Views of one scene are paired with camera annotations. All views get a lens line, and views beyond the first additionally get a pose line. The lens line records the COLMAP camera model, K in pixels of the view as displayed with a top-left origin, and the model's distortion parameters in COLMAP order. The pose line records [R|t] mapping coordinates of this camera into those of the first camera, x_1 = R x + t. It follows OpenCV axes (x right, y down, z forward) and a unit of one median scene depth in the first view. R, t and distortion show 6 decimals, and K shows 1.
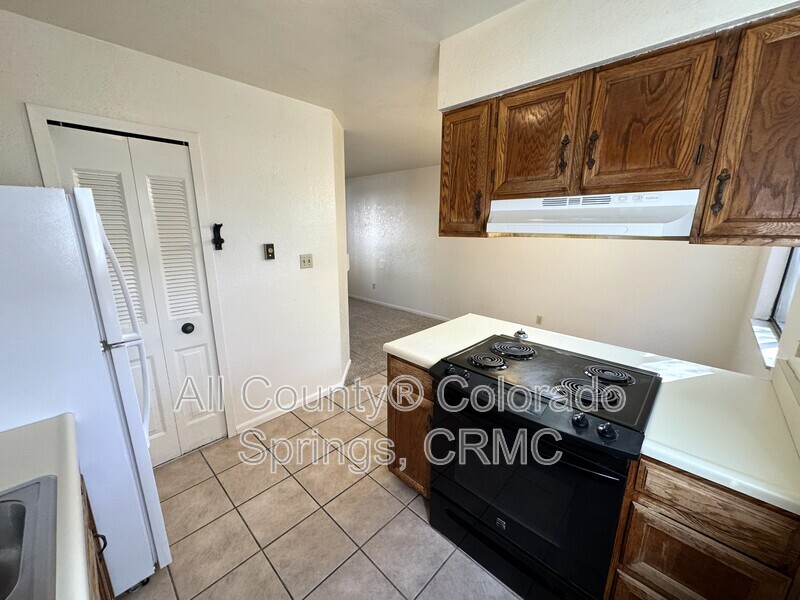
lens RADIAL K [[318.4, 0, 398.8], [0, 318.4, 299.9], [0, 0, 1]] dist [-0.001235, 0.000008]
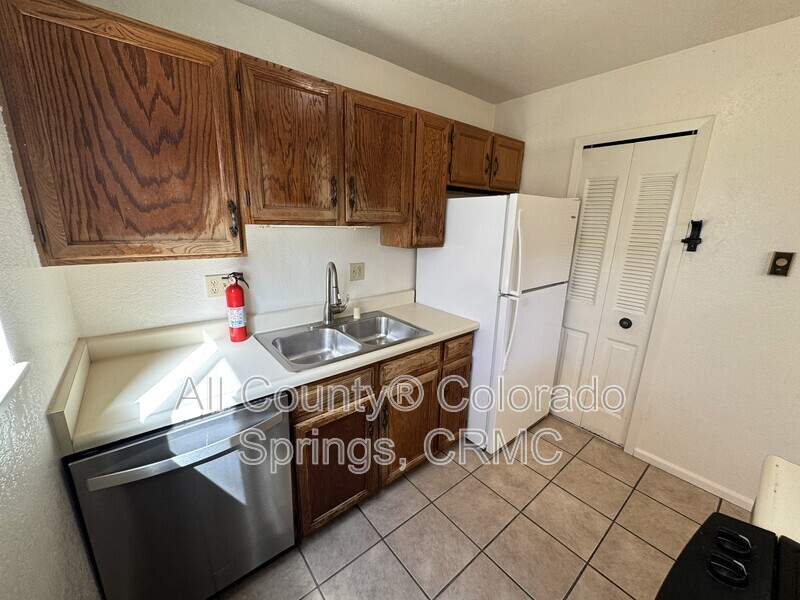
lens RADIAL K [[318.4, 0, 397.2], [0, 318.4, 297.8], [0, 0, 1]] dist [-0.001235, 0.000008]
pose [[-0.117734, 0.232566, -0.965428, 0.394744], [-0.252764, 0.933151, 0.255615, -0.063331], [0.960338, 0.274120, -0.051079, 0.340290]]
